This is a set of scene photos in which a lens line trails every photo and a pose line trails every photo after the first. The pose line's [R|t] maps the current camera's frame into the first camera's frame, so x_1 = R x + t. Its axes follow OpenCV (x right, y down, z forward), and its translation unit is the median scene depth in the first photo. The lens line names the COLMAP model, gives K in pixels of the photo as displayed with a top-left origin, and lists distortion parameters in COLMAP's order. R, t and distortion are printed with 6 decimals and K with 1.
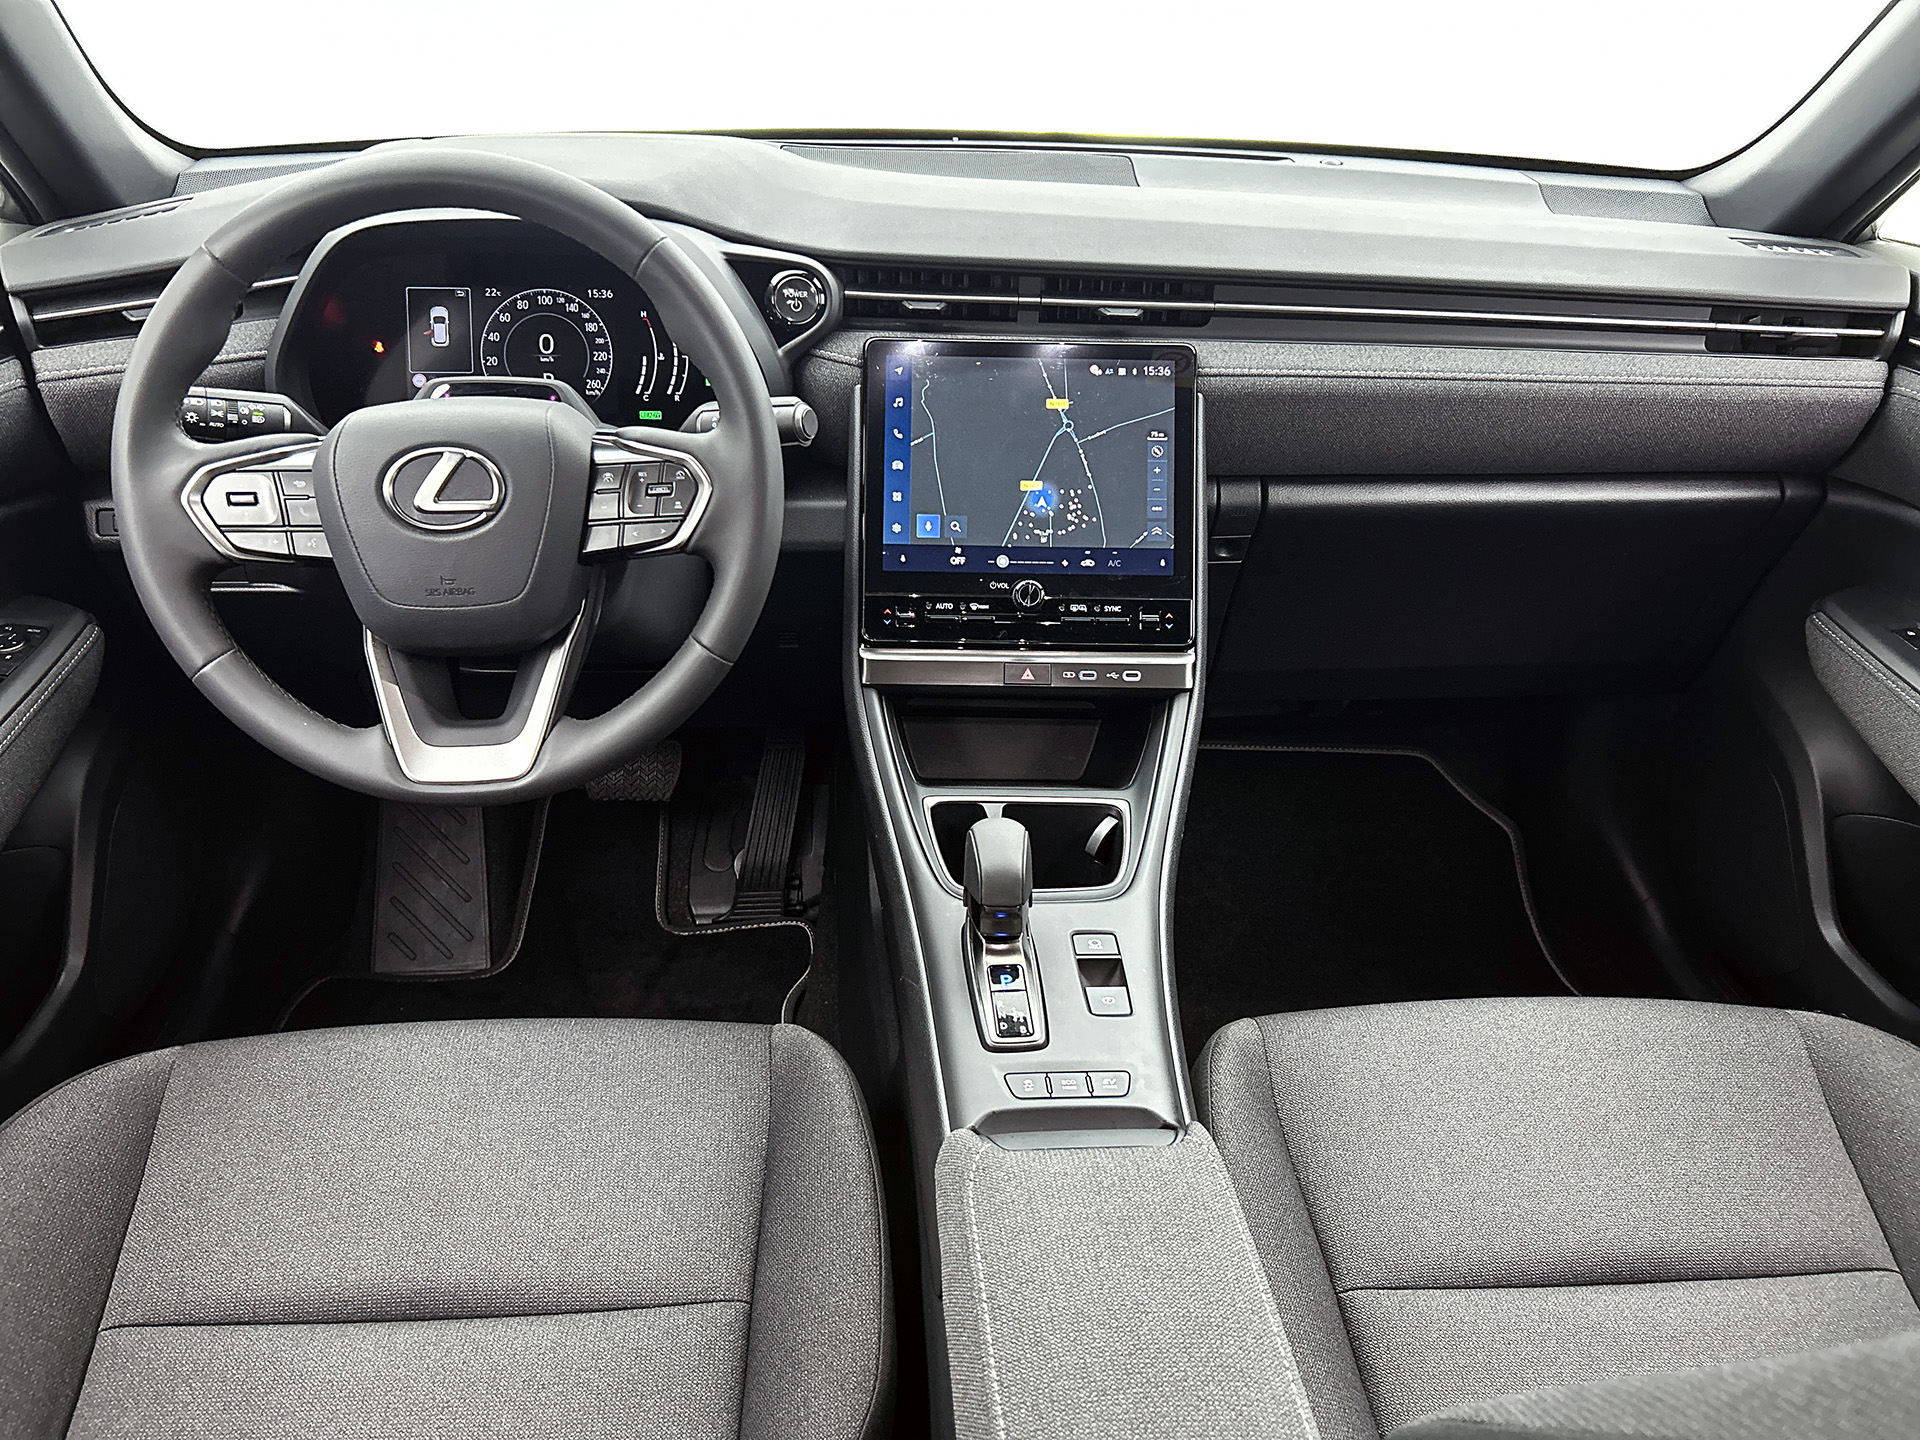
lens RADIAL K [[1458.3, 0, 963.9], [0, 1458.3, 721.1], [0, 0, 1]] dist [0.036246, -0.046867]
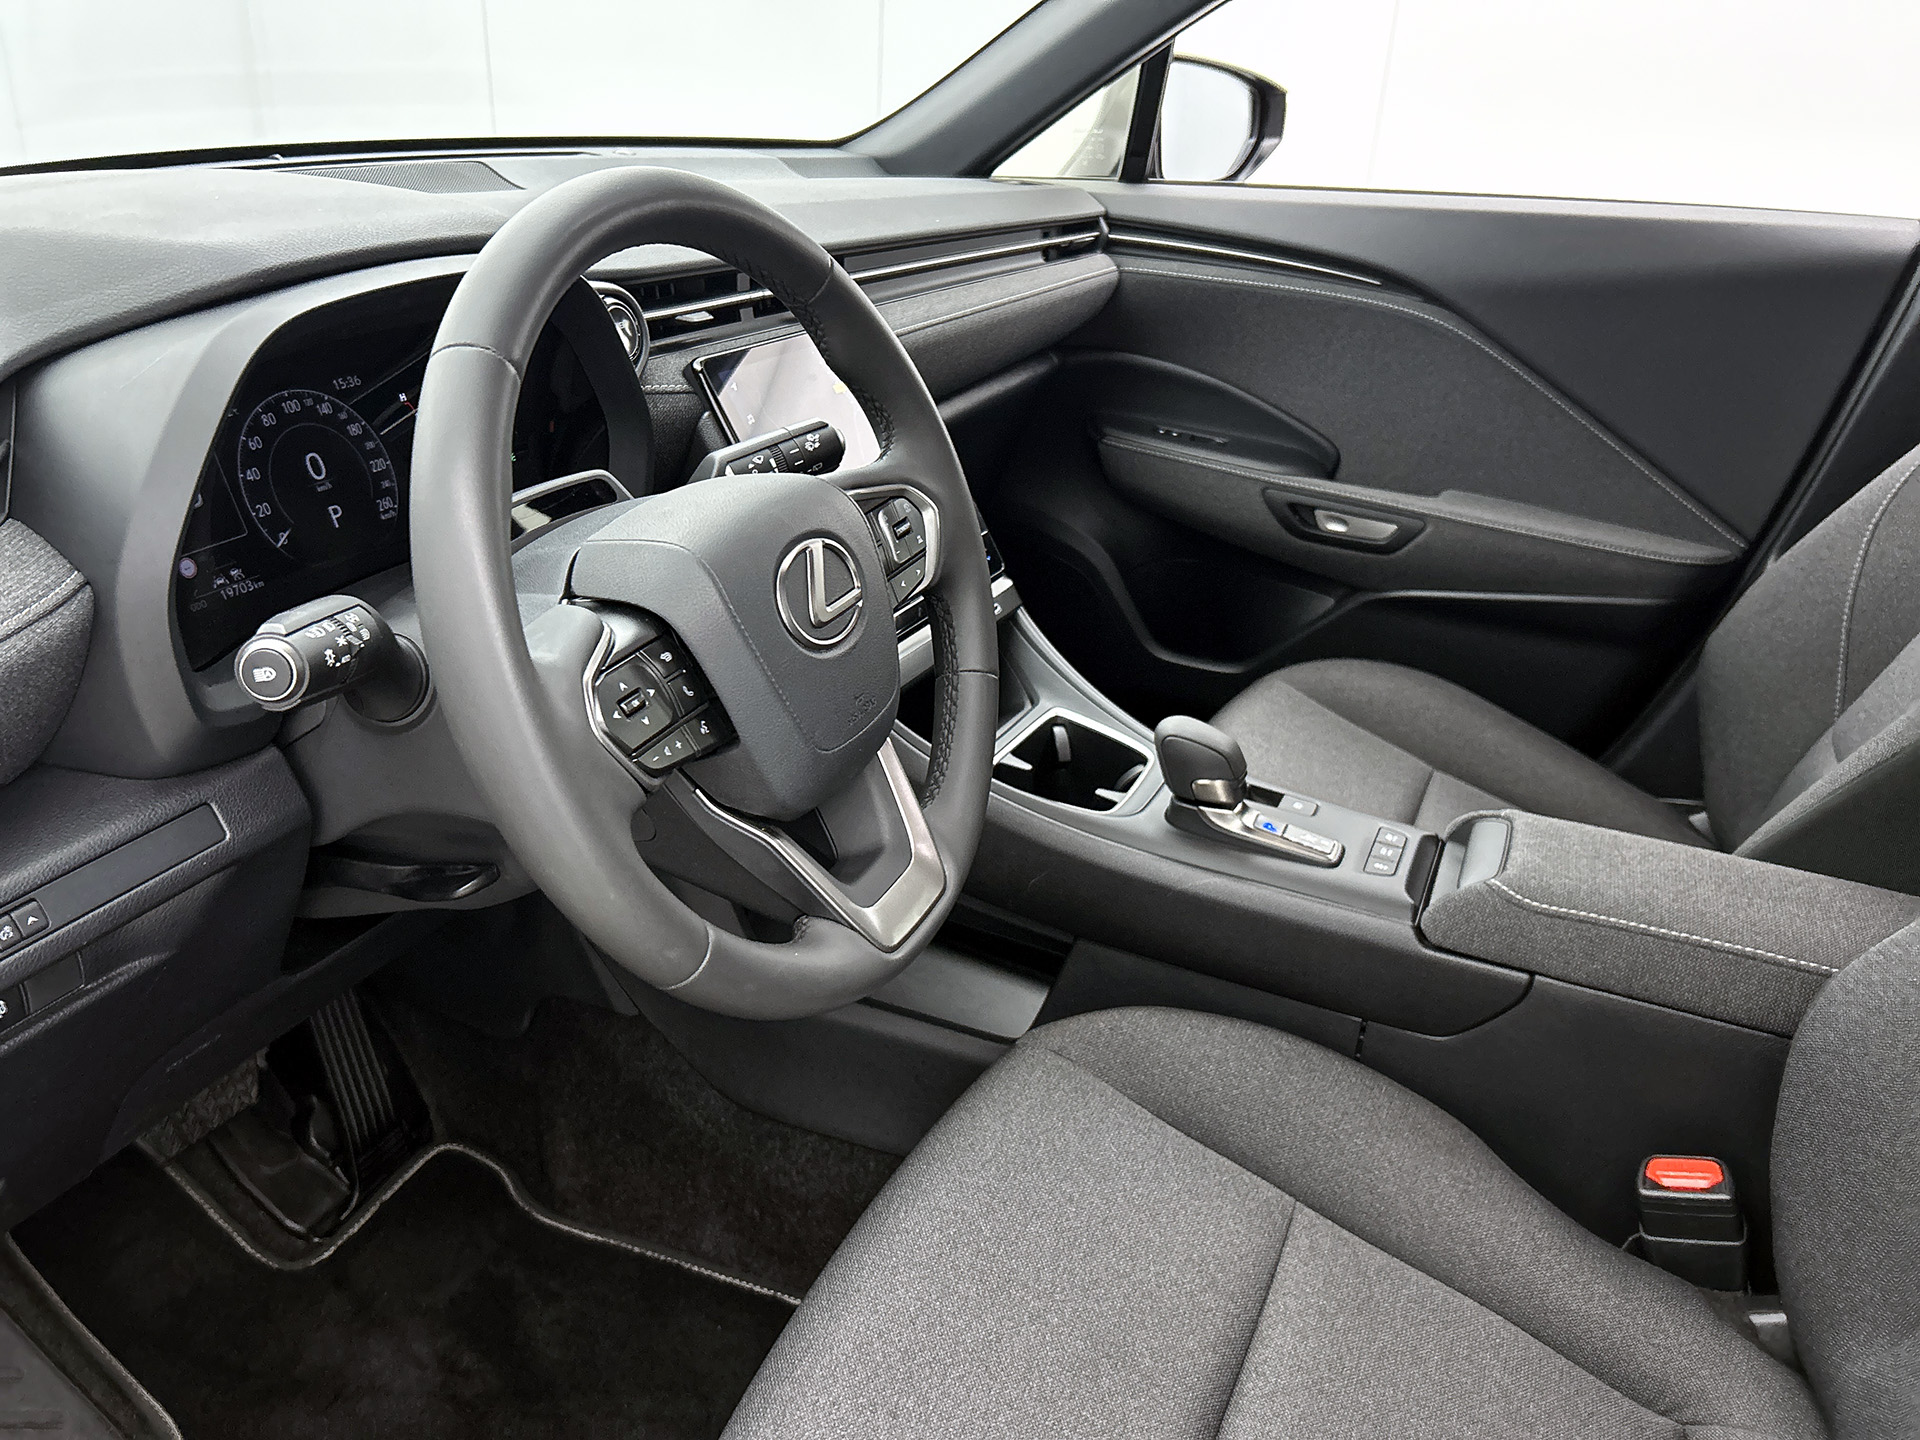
lens RADIAL K [[1458.3, 0, 953.7], [0, 1458.3, 729.2], [0, 0, 1]] dist [0.036246, -0.046867]
pose [[0.477634, -0.381601, 0.791357, -0.795566], [0.381600, 0.901451, 0.204369, -0.184508], [-0.791357, 0.204368, 0.576183, 0.412060]]
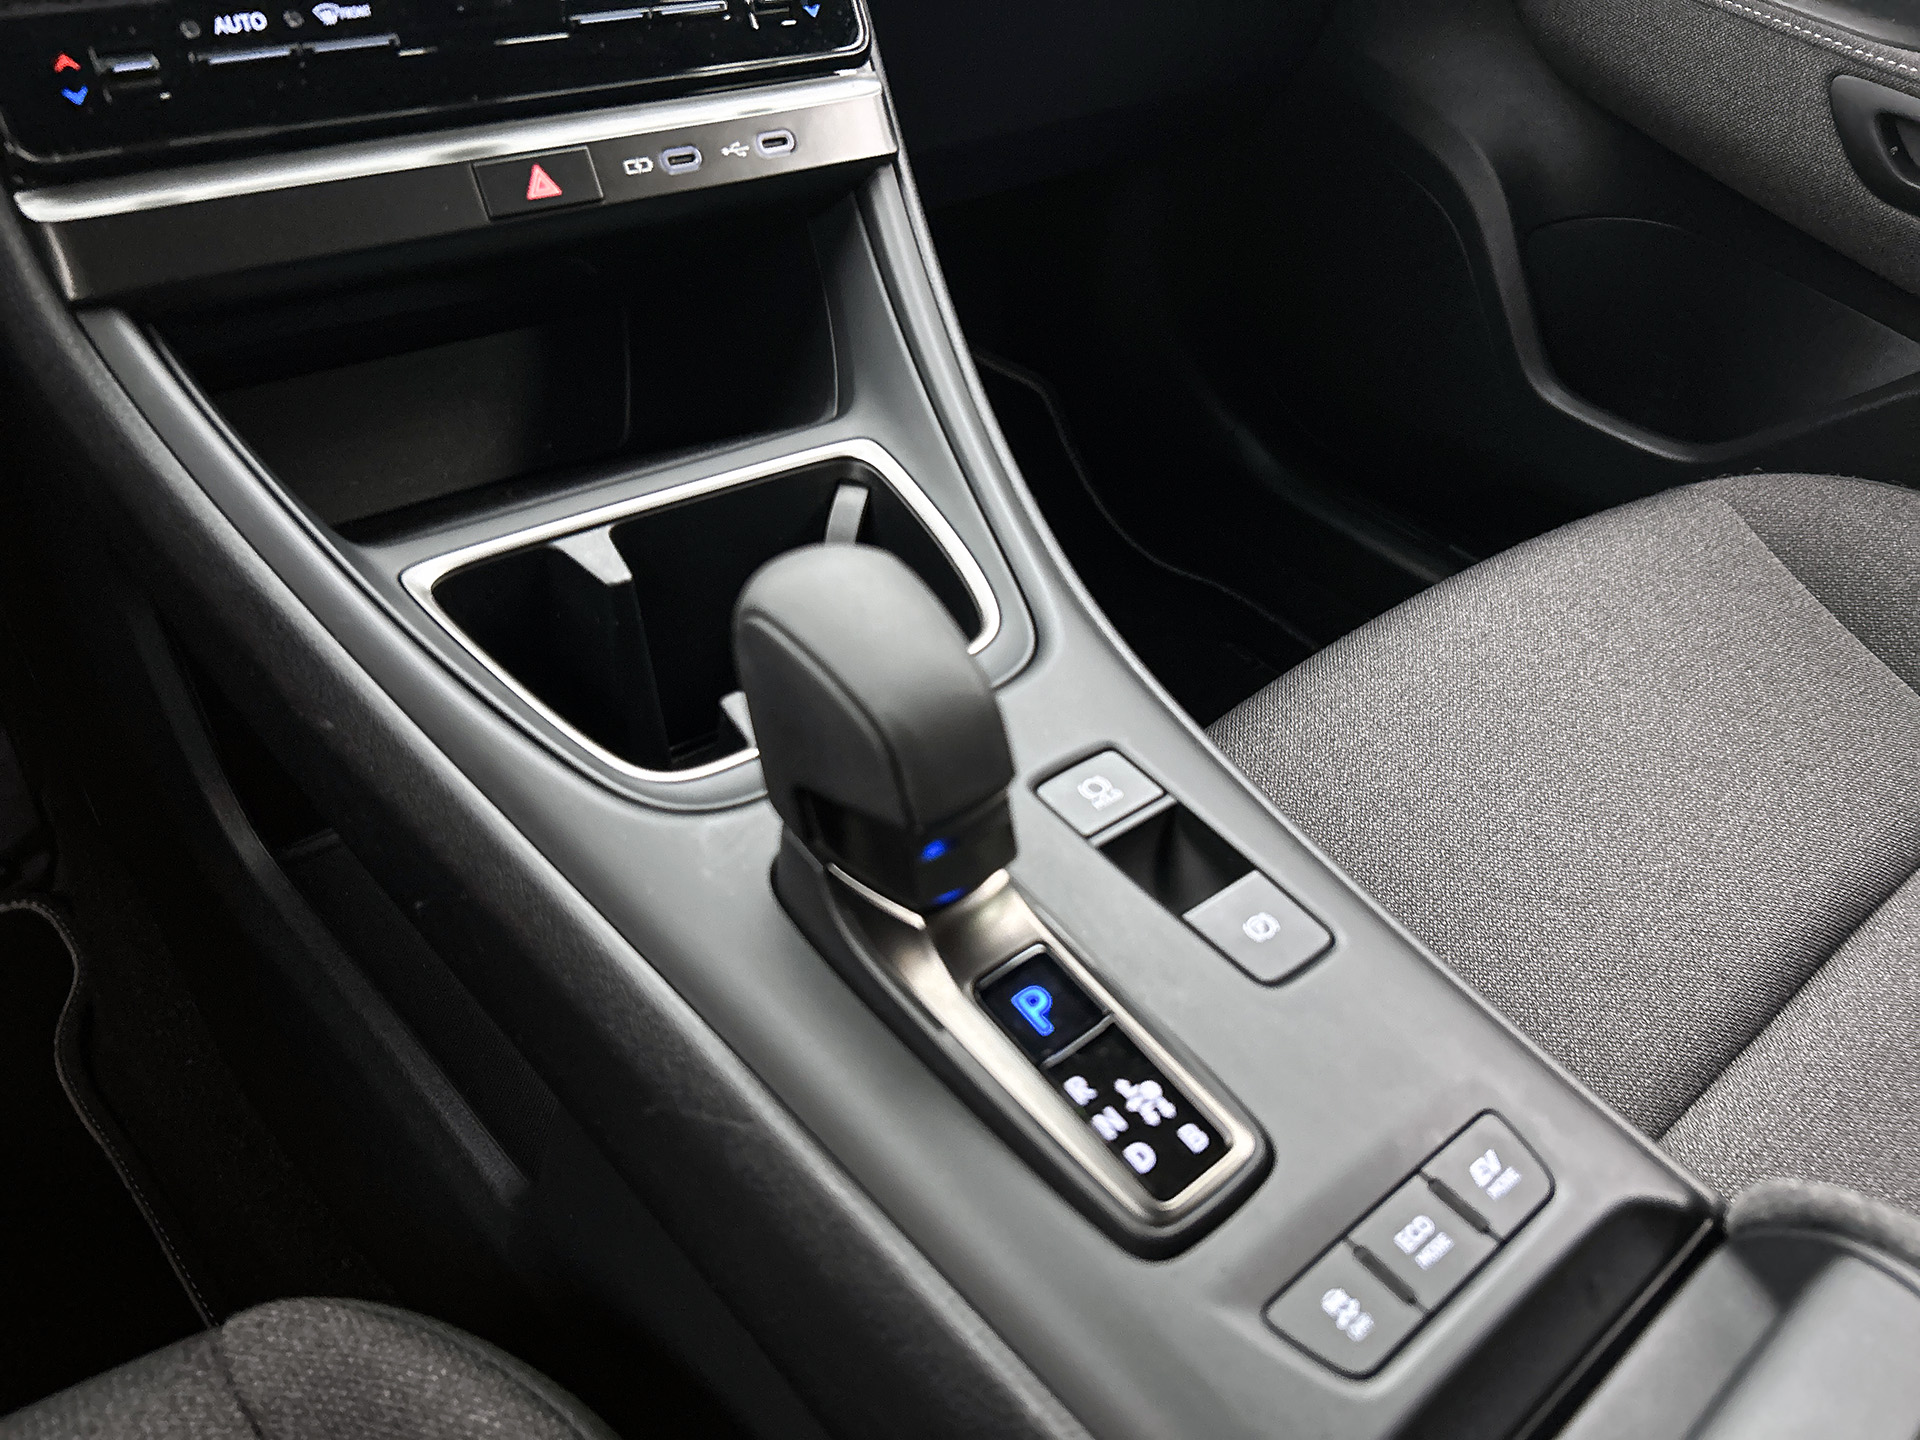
lens RADIAL K [[1458.3, 0, 974.8], [0, 1458.3, 713.5], [0, 0, 1]] dist [0.036246, -0.046867]
pose [[0.805026, -0.351237, 0.478086, -0.095915], [0.231532, 0.927998, 0.291911, 0.011155], [-0.546193, -0.124304, 0.828385, 0.596169]]
